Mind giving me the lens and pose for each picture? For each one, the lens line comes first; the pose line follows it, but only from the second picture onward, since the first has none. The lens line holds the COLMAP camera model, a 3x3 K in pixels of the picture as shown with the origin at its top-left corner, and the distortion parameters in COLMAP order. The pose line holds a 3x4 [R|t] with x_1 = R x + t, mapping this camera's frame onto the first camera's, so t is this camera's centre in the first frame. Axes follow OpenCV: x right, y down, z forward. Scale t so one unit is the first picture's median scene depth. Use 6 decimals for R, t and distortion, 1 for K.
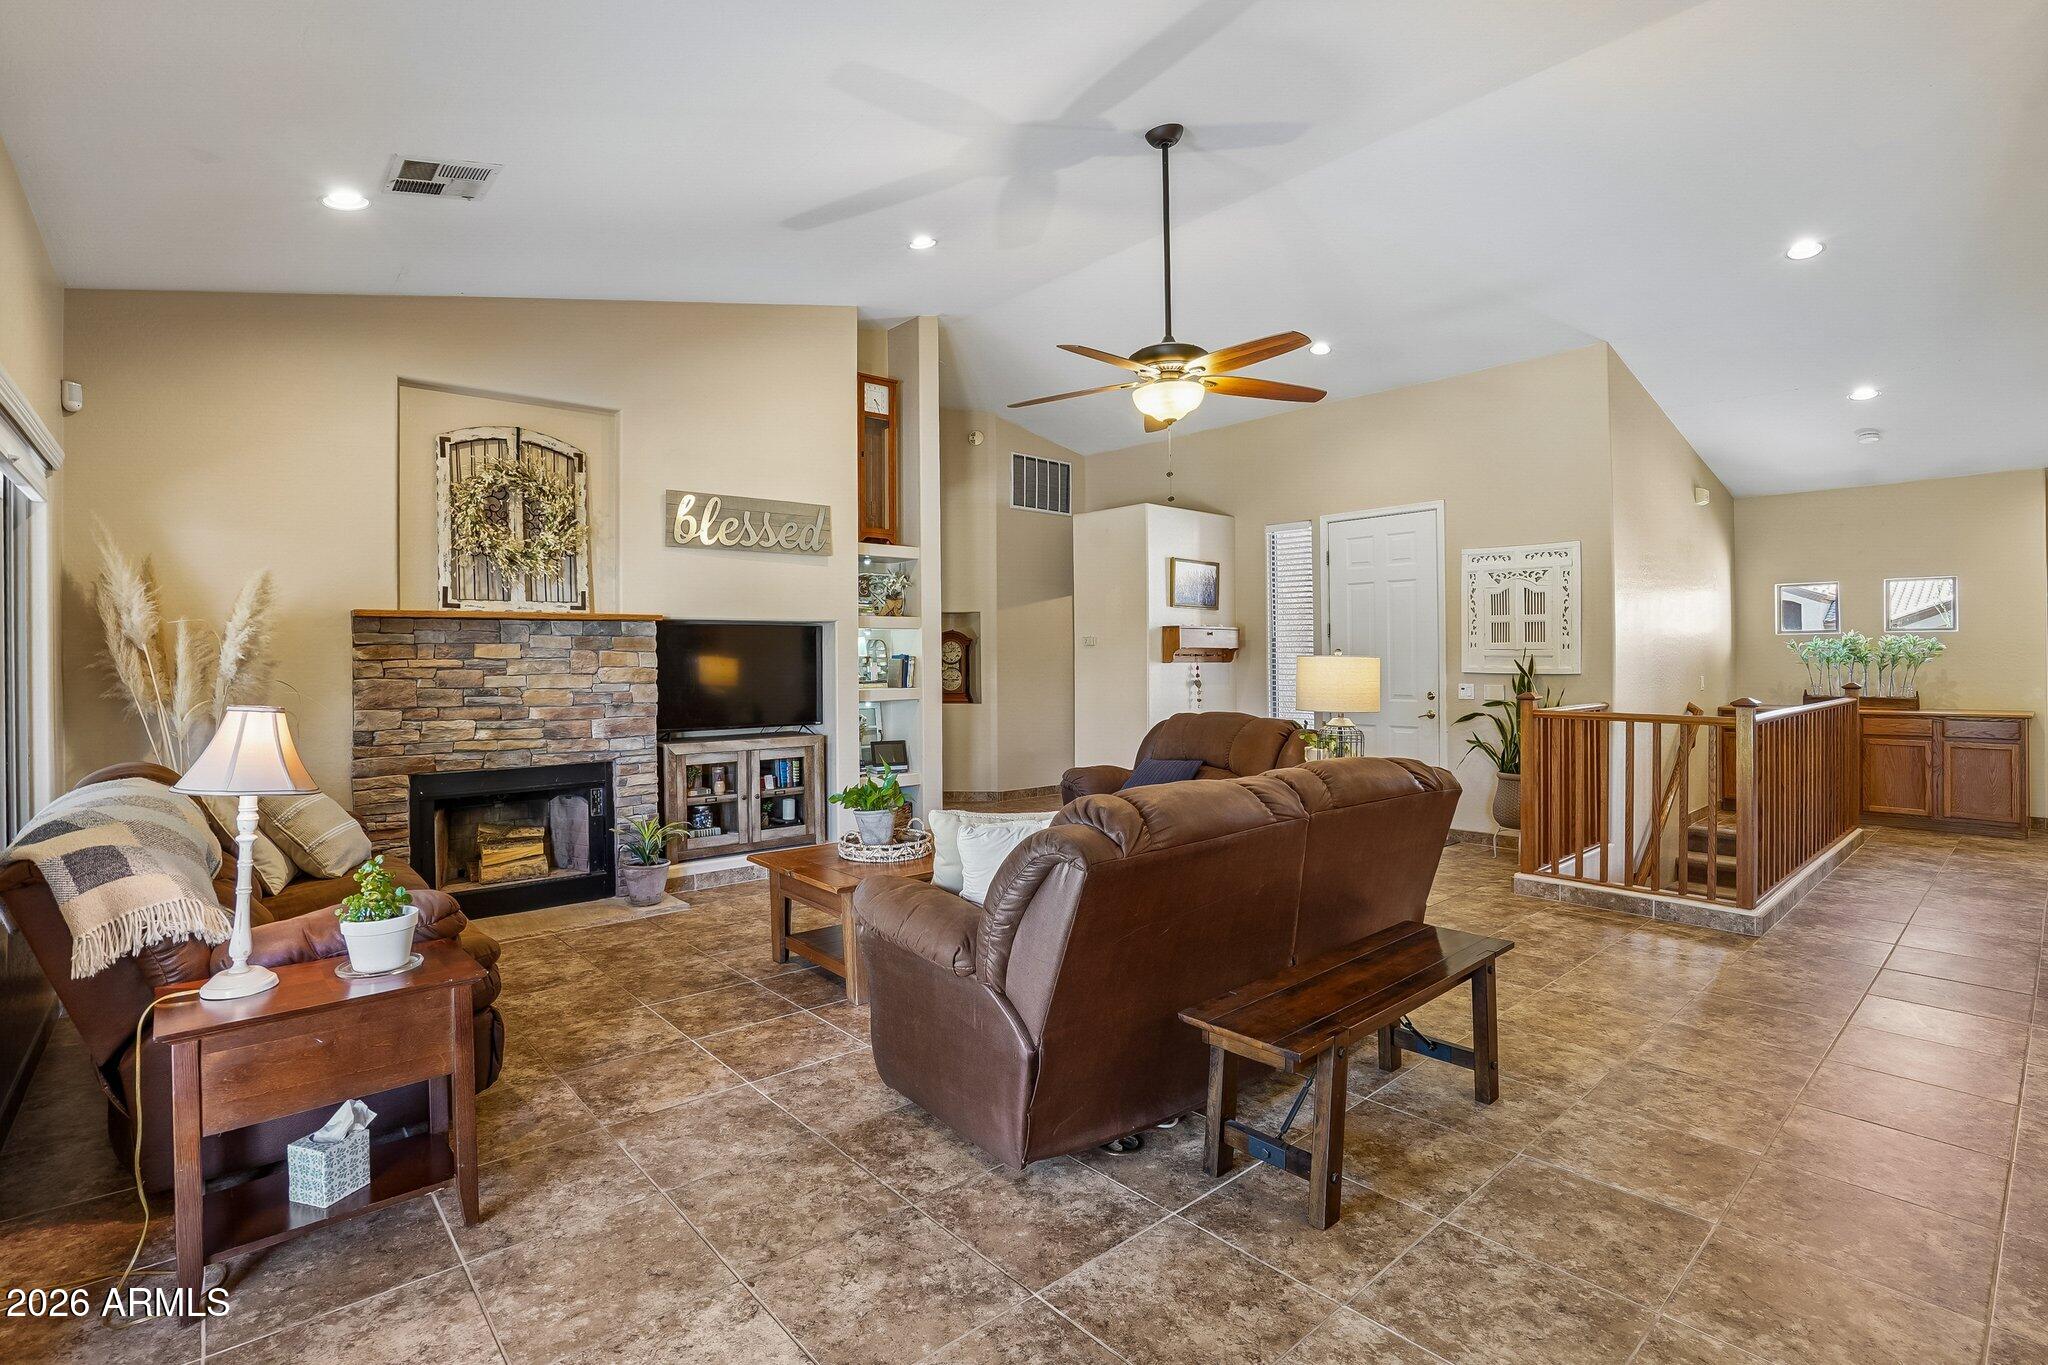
lens RADIAL K [[945.8, 0, 1022.6], [0, 945.8, 665.5], [0, 0, 1]] dist [-0.037994, 0.019595]
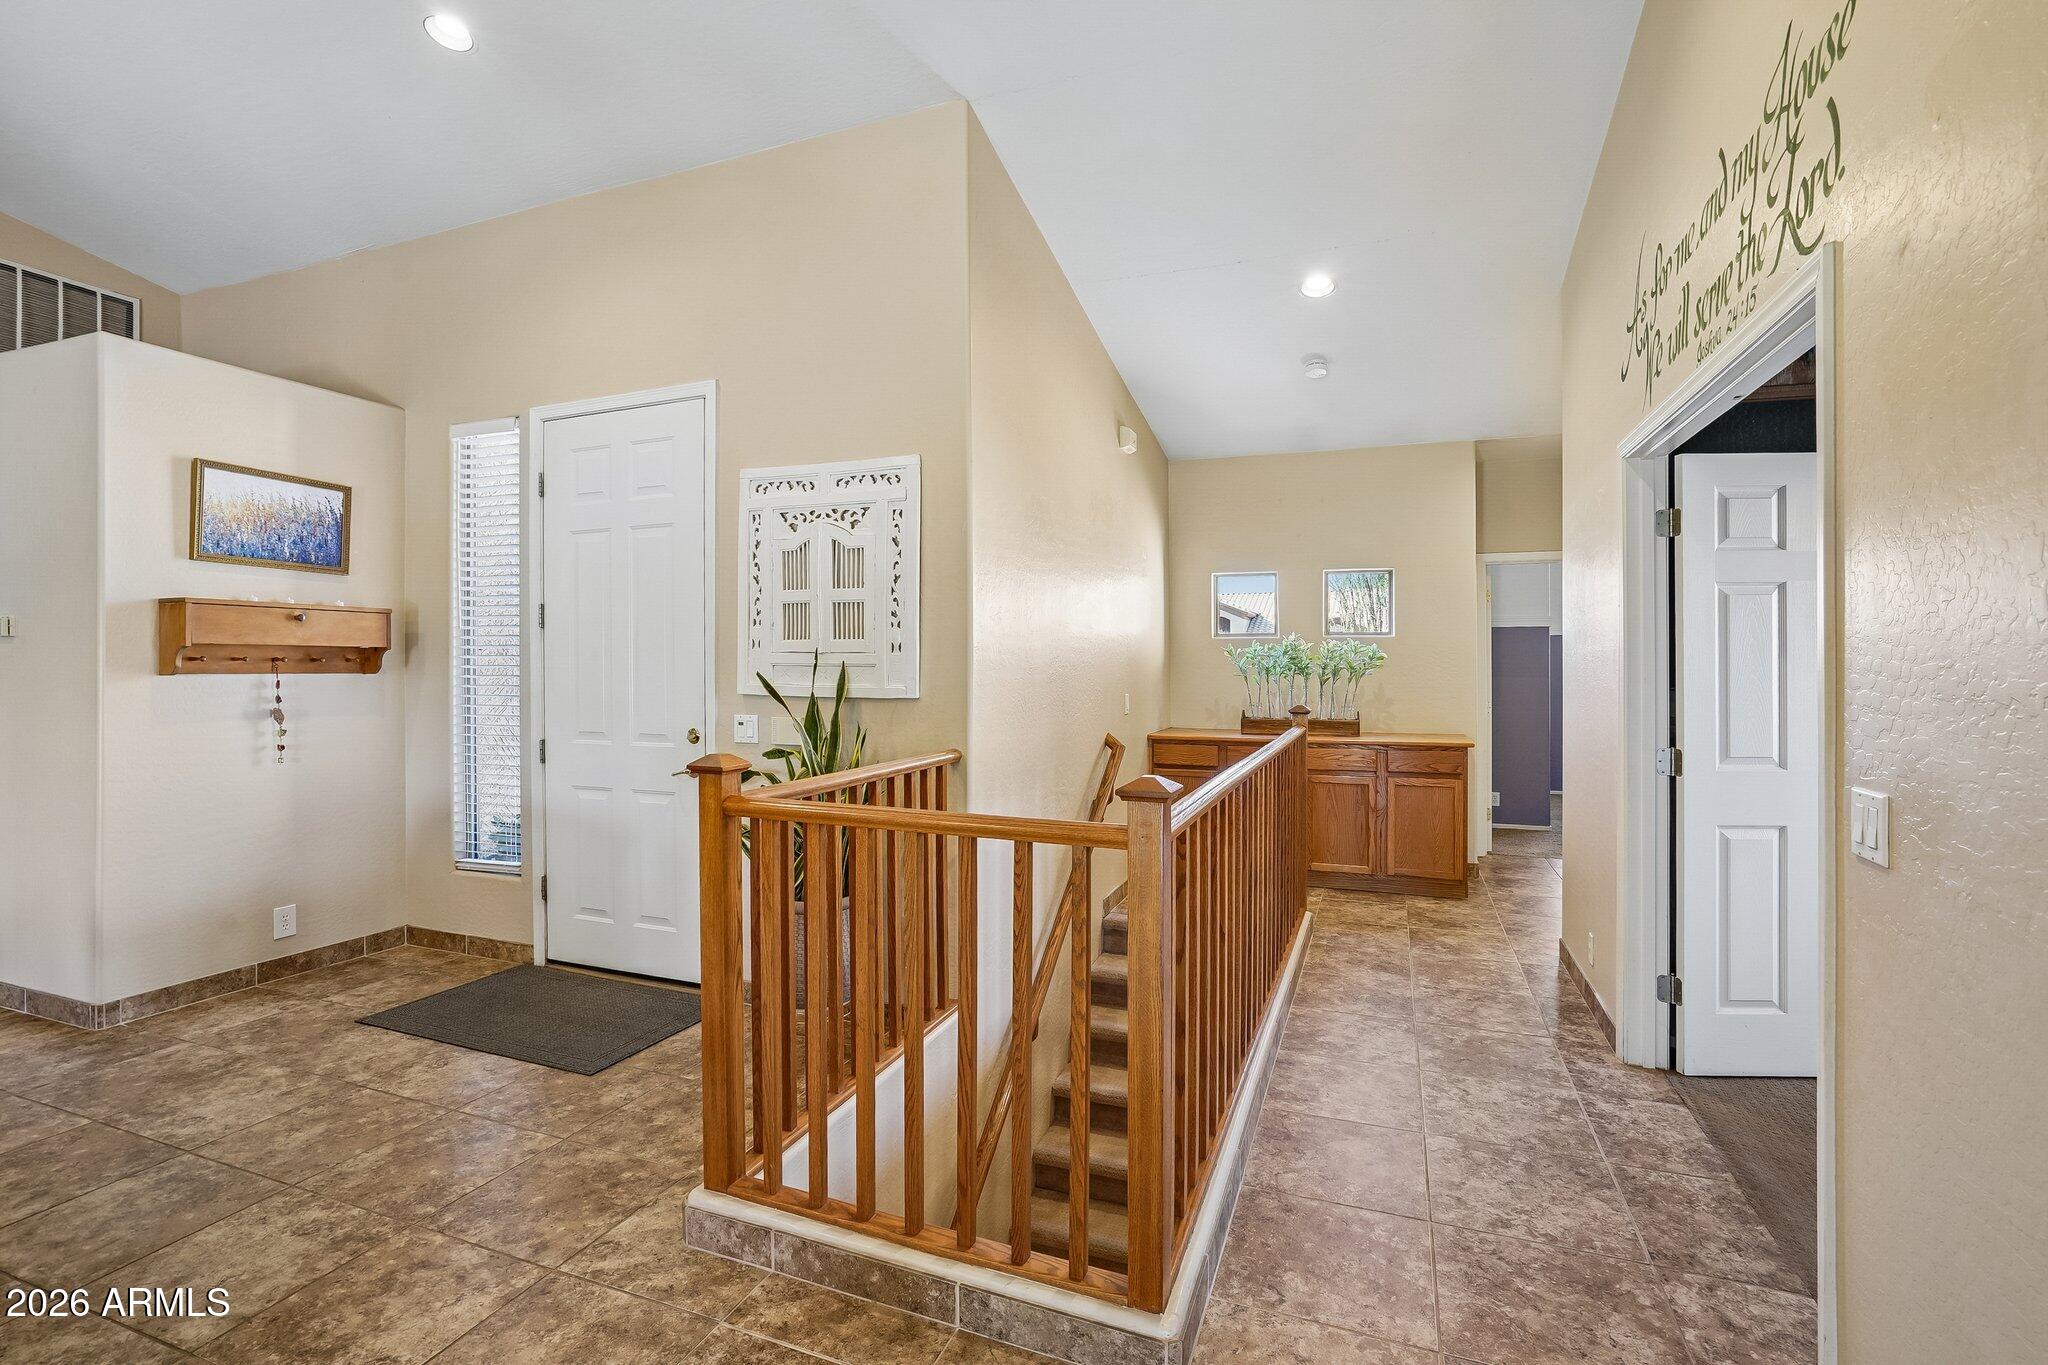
lens RADIAL K [[945.8, 0, 959.3], [0, 945.8, 674.3], [0, 0, 1]] dist [-0.037994, 0.019595]
pose [[0.913630, 0.000879, 0.406547, 0.393378], [-0.002406, 0.999992, 0.003245, -0.006740], [-0.406540, -0.003942, 0.913624, 0.485554]]
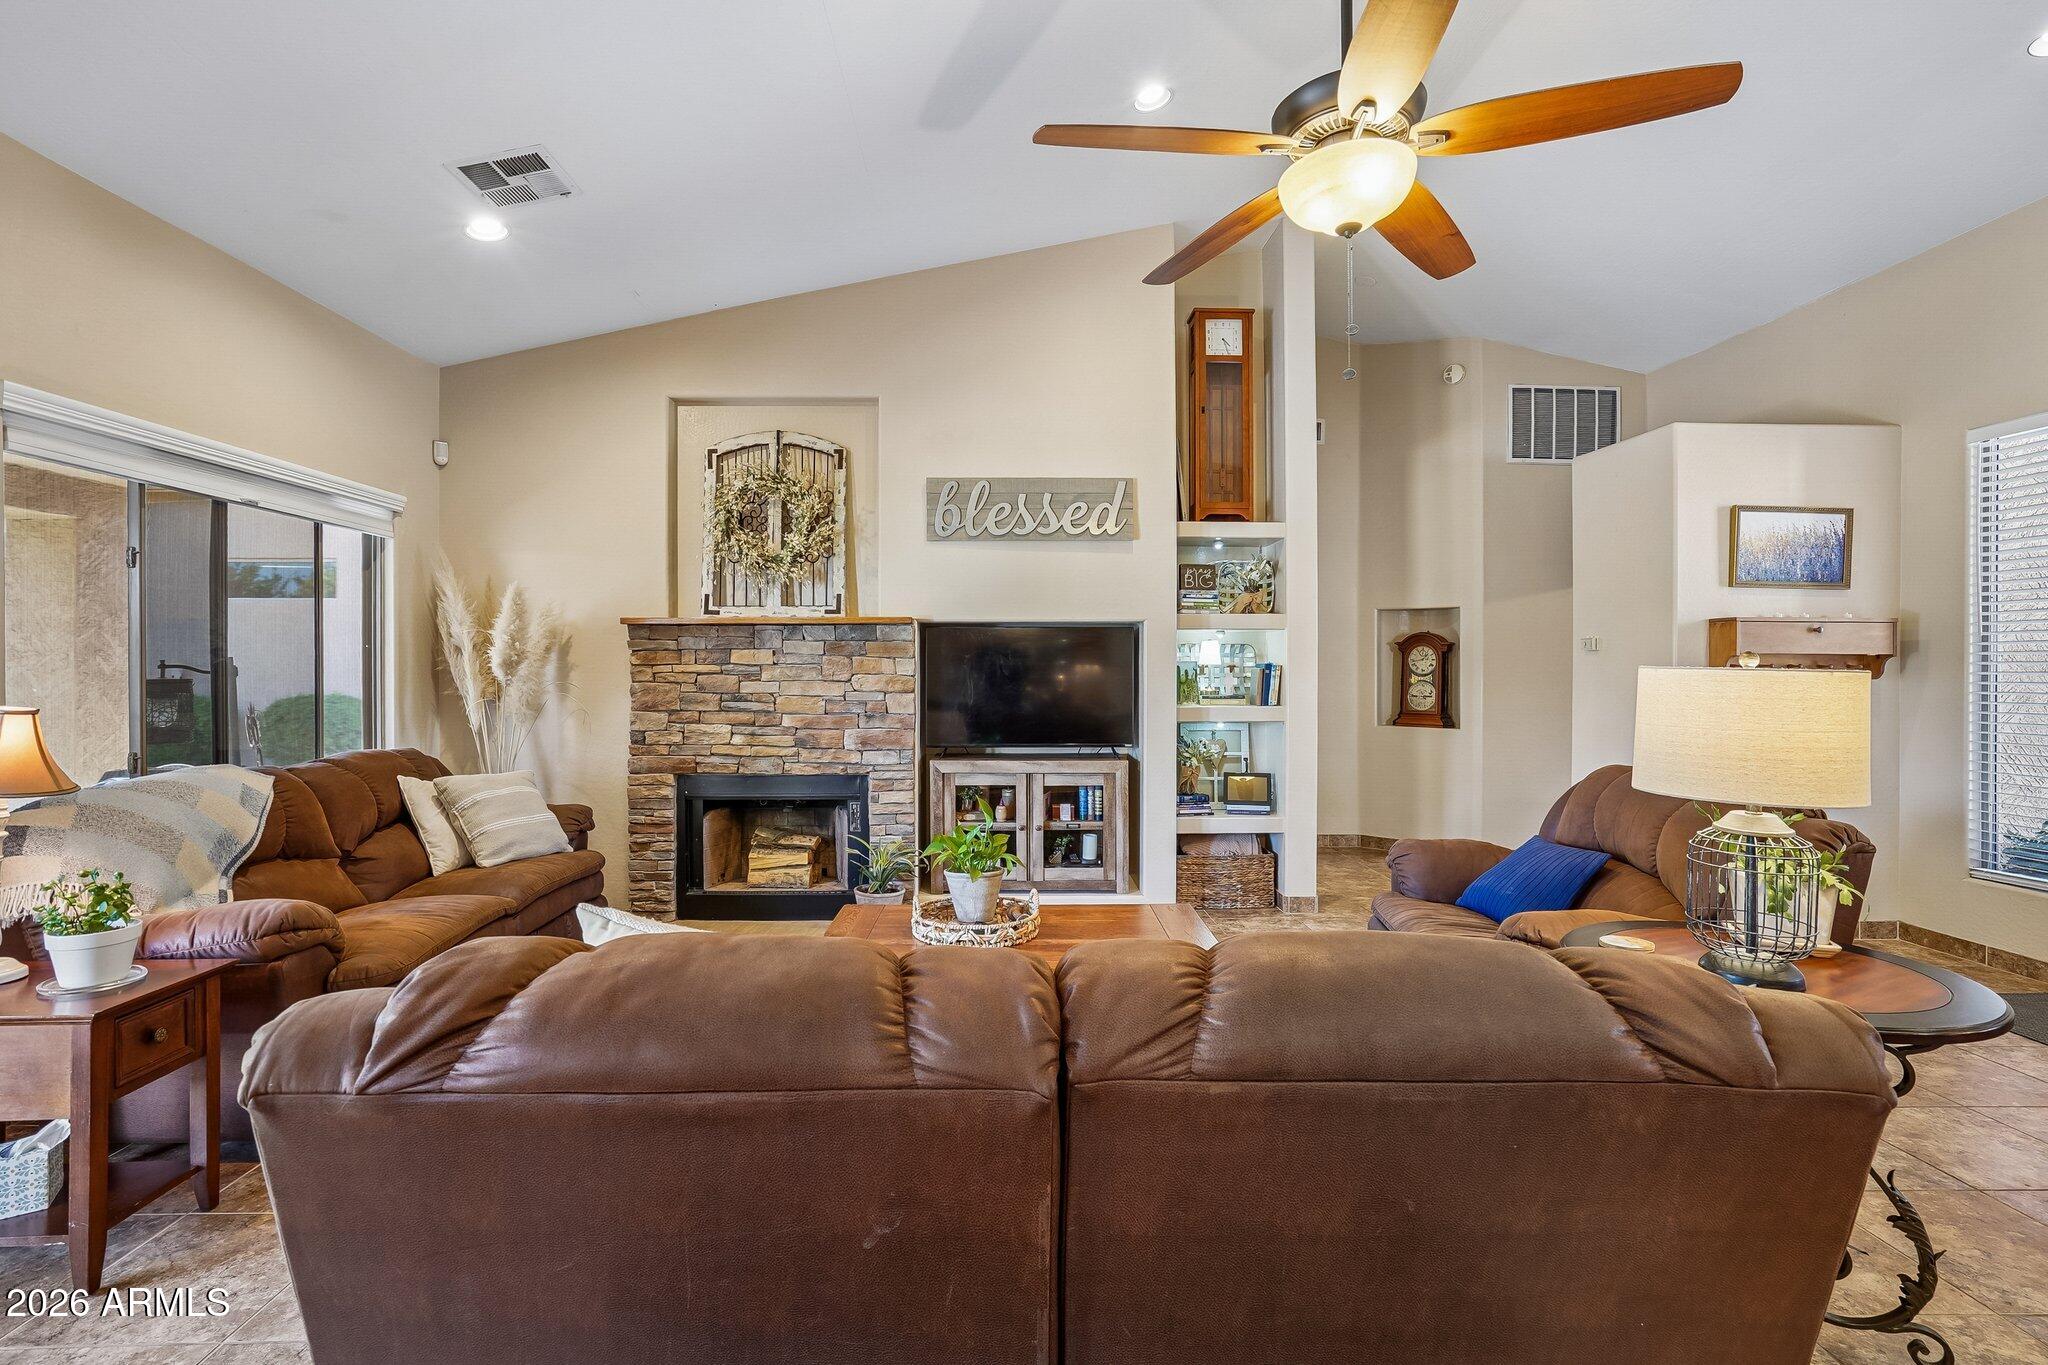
lens RADIAL K [[945.8, 0, 1038.9], [0, 945.8, 680.7], [0, 0, 1]] dist [-0.037994, 0.019595]
pose [[0.776751, 0.013923, -0.629653, 0.230609], [-0.011660, 0.999902, 0.007727, -0.000889], [0.629699, 0.001340, 0.776838, 0.304601]]
